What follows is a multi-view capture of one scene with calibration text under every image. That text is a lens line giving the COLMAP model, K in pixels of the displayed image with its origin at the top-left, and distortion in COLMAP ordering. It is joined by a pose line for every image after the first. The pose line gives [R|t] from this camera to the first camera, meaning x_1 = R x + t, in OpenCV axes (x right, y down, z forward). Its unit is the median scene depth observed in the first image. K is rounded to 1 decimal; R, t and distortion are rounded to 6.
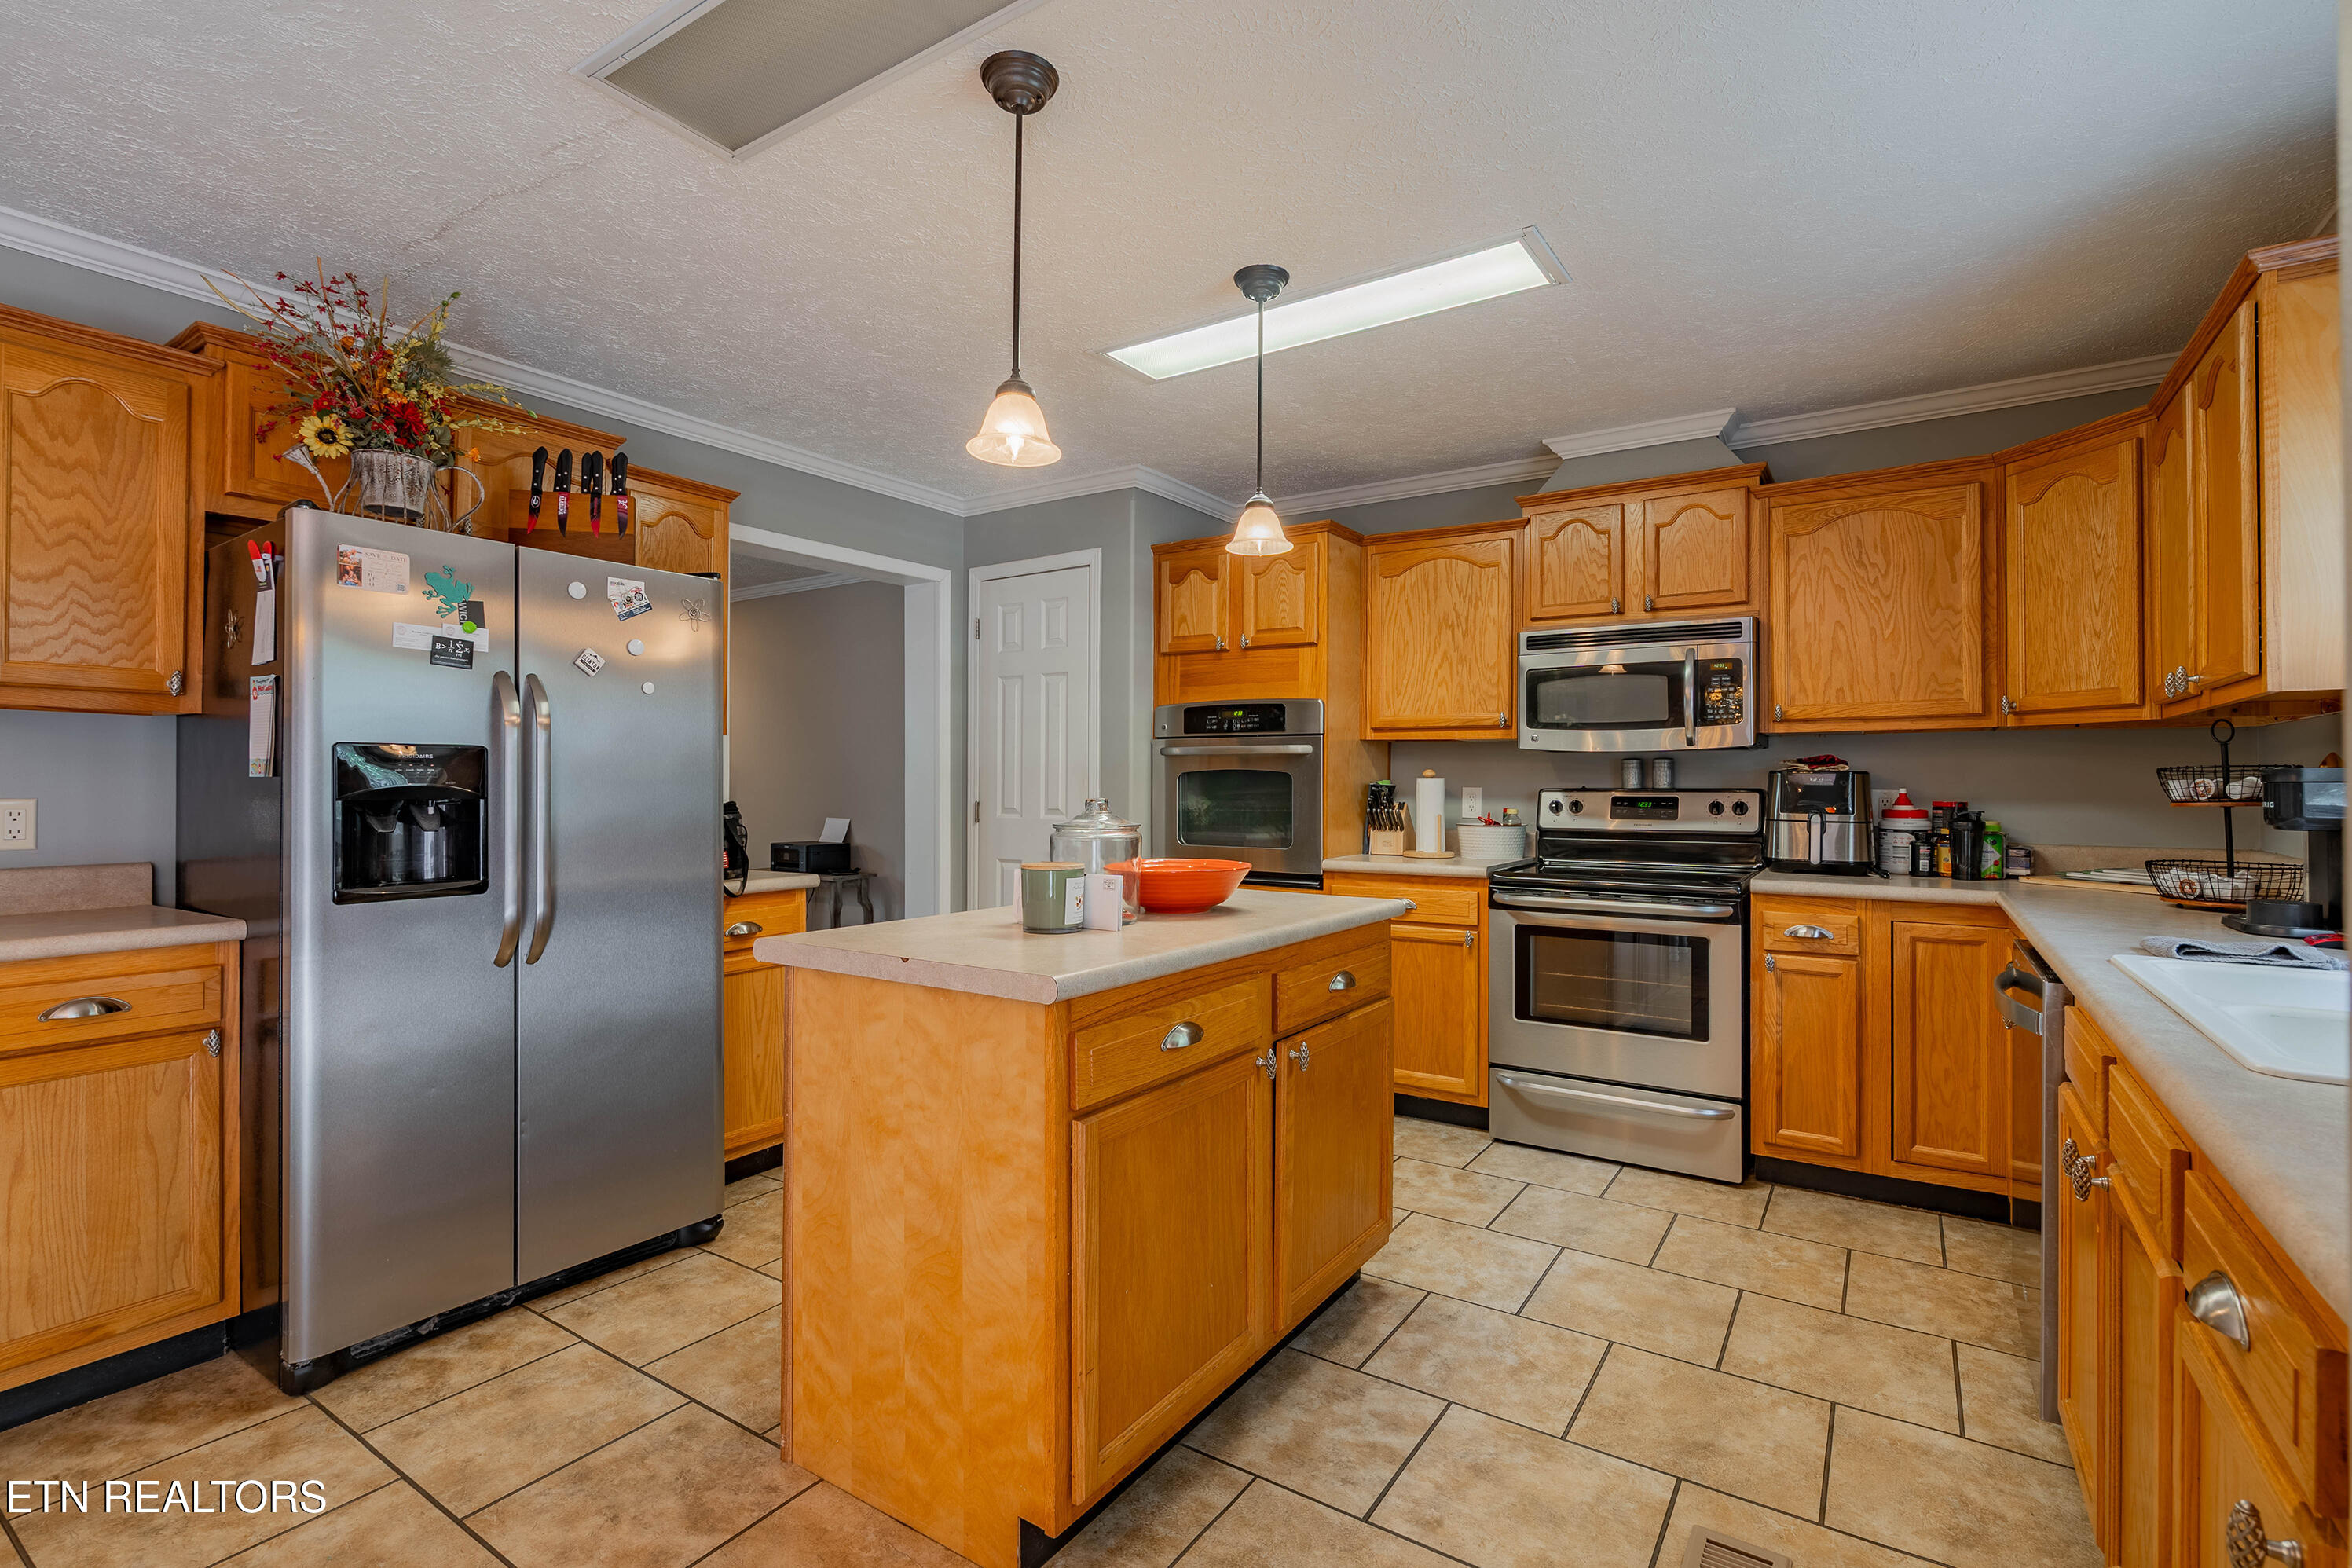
lens RADIAL K [[1073.4, 0, 1186.3], [0, 1073.4, 775.1], [0, 0, 1]] dist [-0.001091, -0.000081]
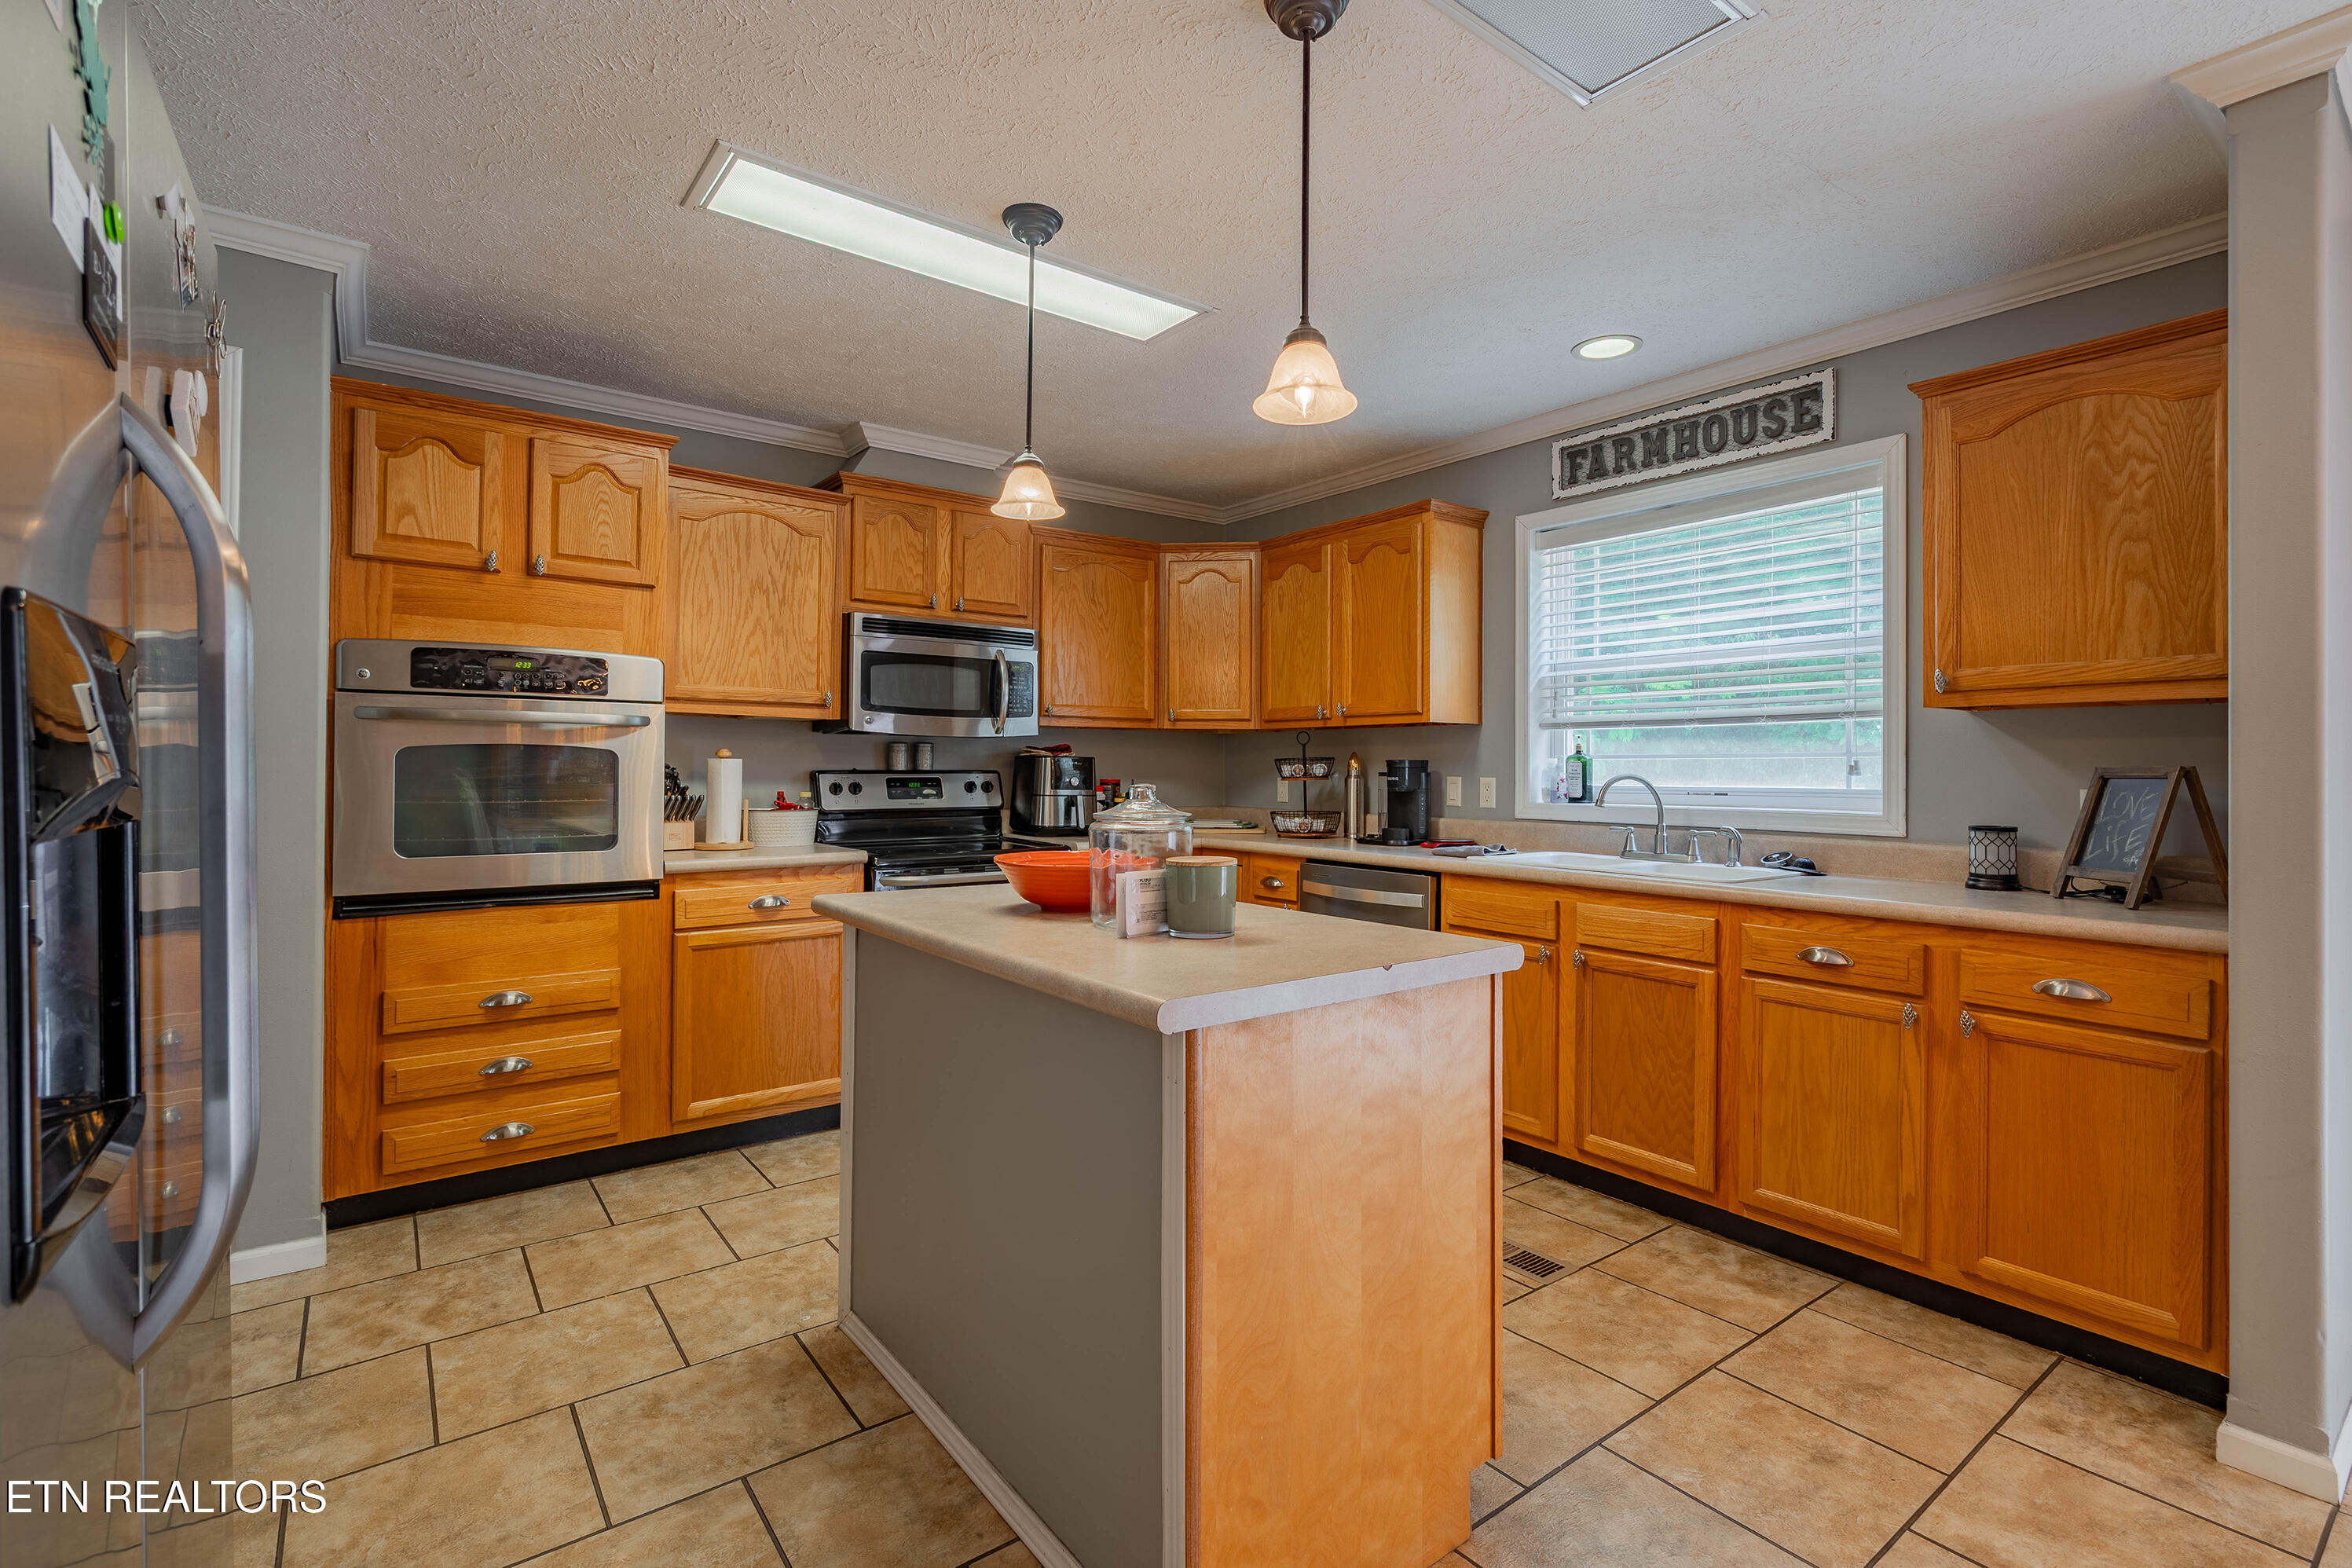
lens RADIAL K [[1076.0, 0, 1181.3], [0, 1076.0, 763.1], [0, 0, 1]] dist [-0.000095, 0.000130]
pose [[0.336022, 0.003531, 0.941848, -0.553462], [-0.011730, 0.999931, 0.000436, 0.001907], [-0.941781, -0.011194, 0.336040, 0.411325]]
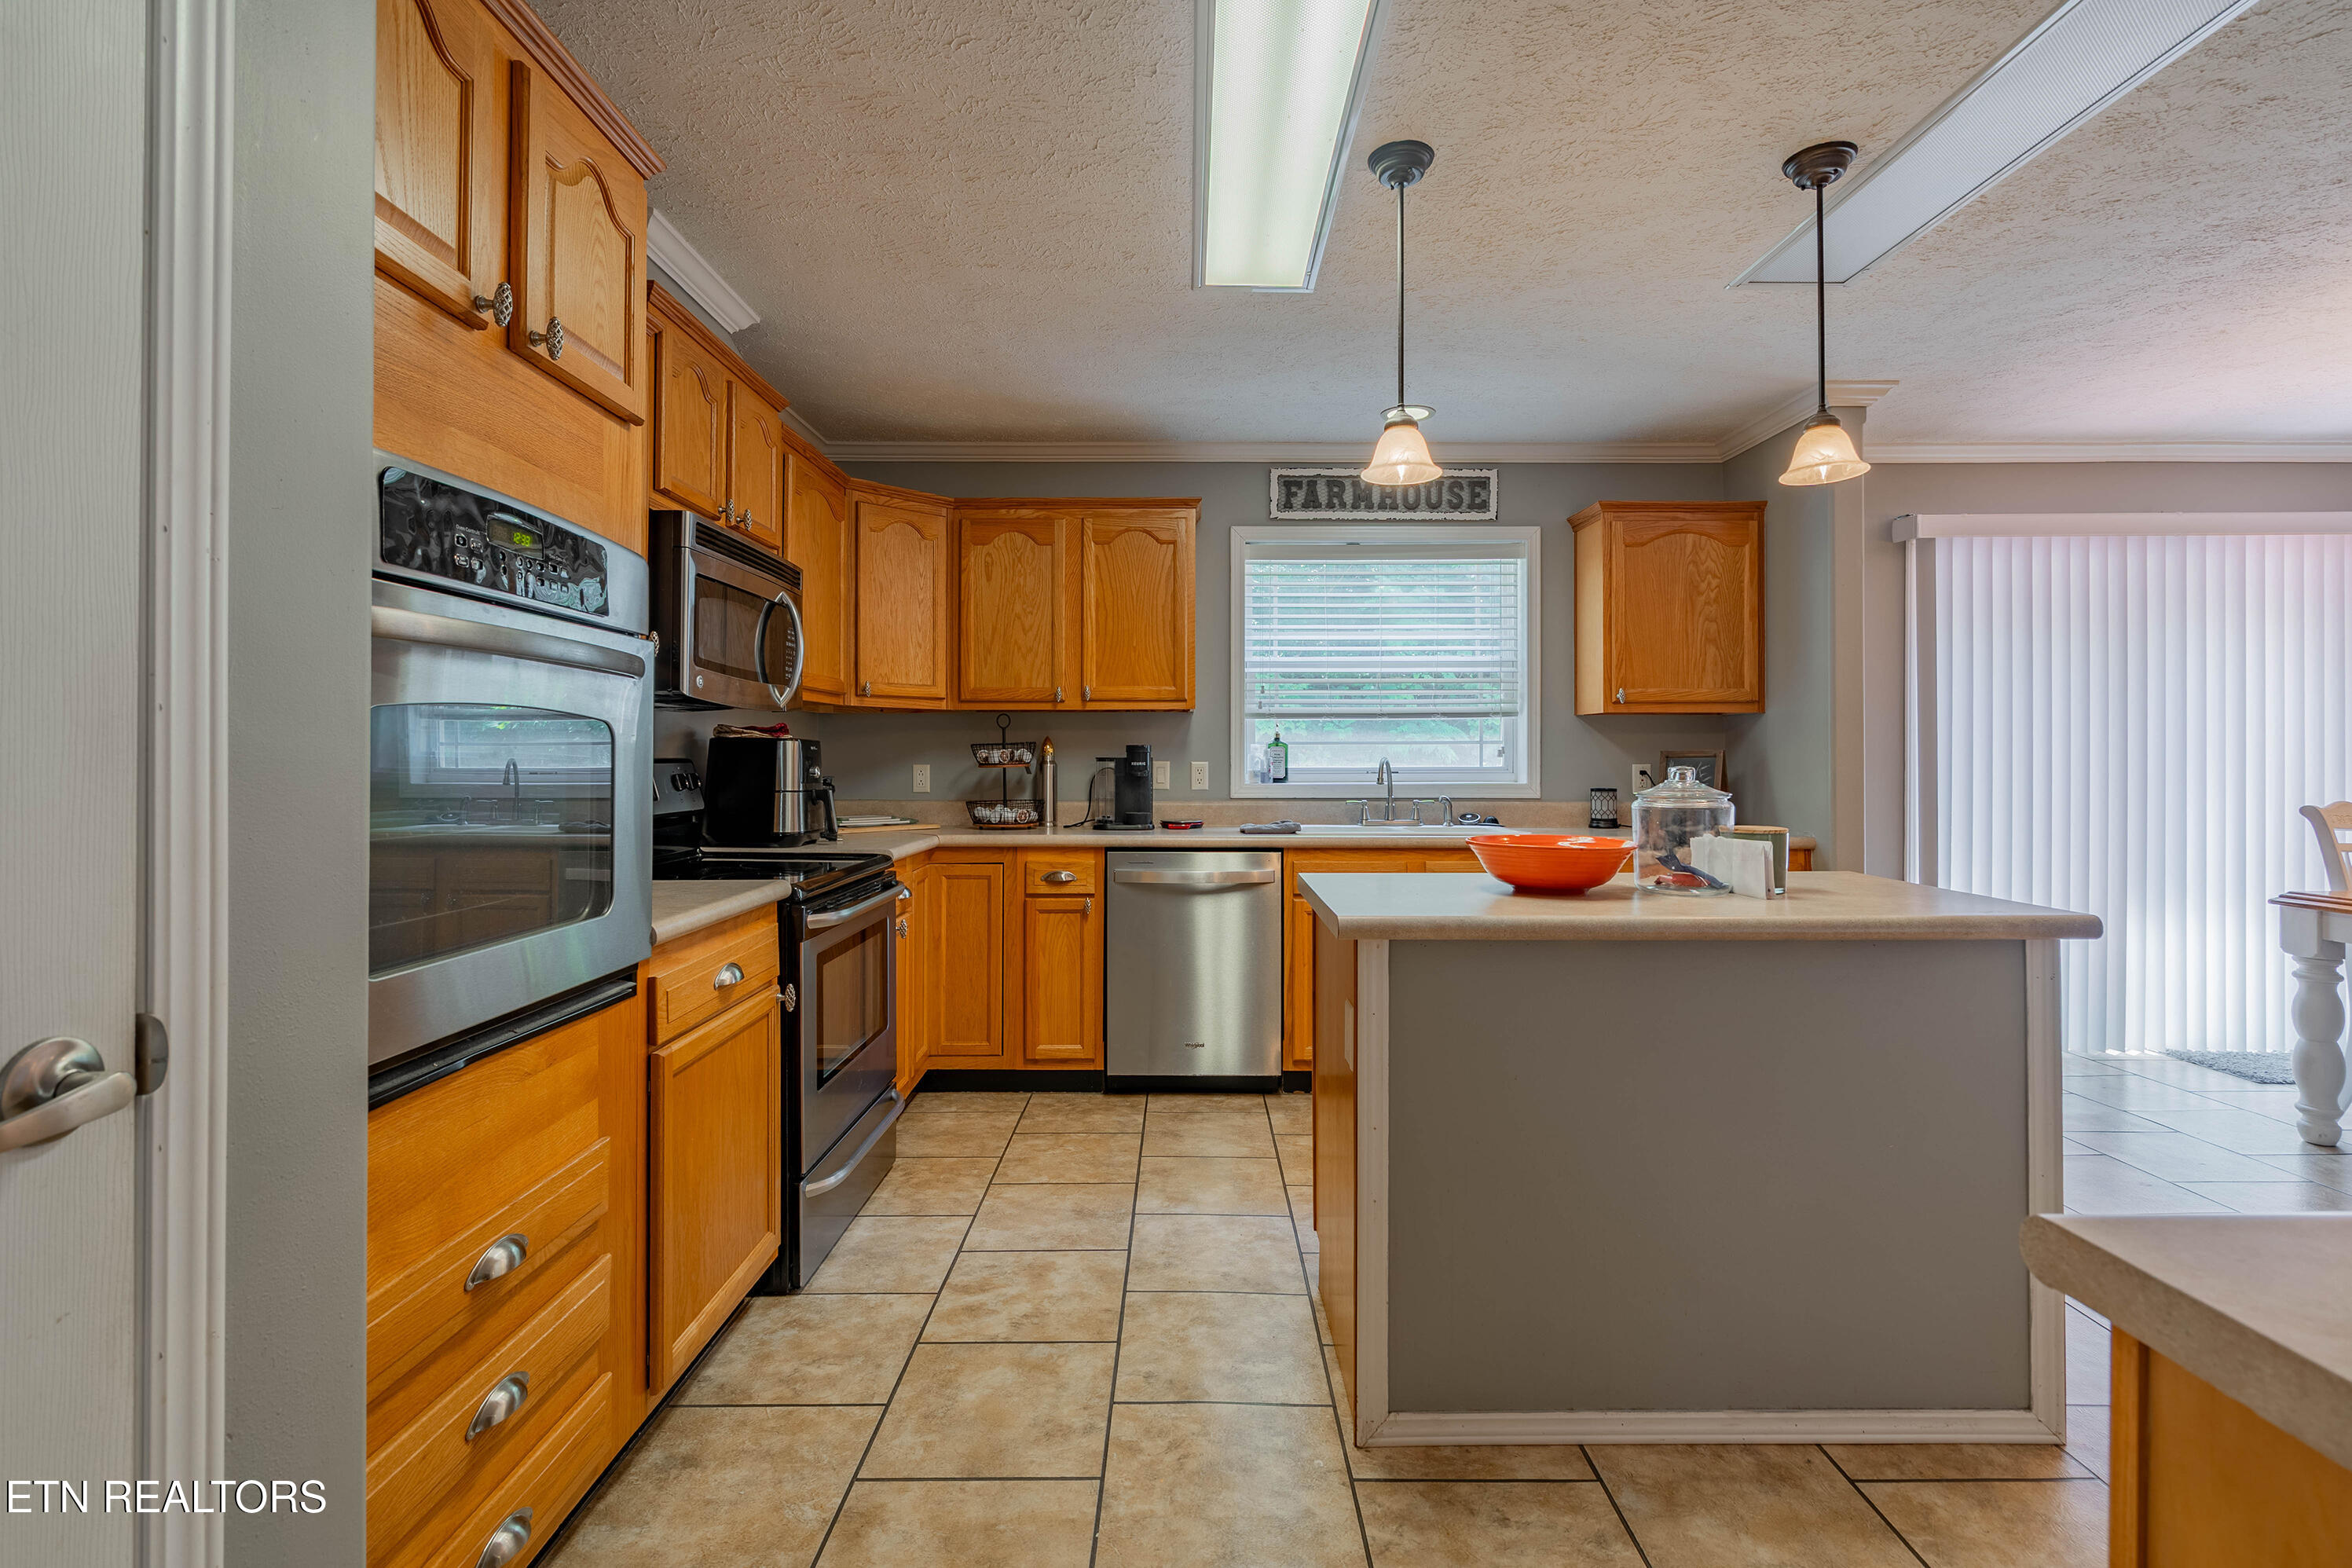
lens RADIAL K [[1087.9, 0, 1178.0], [0, 1087.9, 757.1], [0, 0, 1]] dist [-0.000042, -0.000004]
pose [[-0.547909, -0.004158, 0.836528, -0.404899], [-0.007564, 0.999971, 0.000015, 0.008823], [-0.836504, -0.006319, -0.547924, 1.183347]]
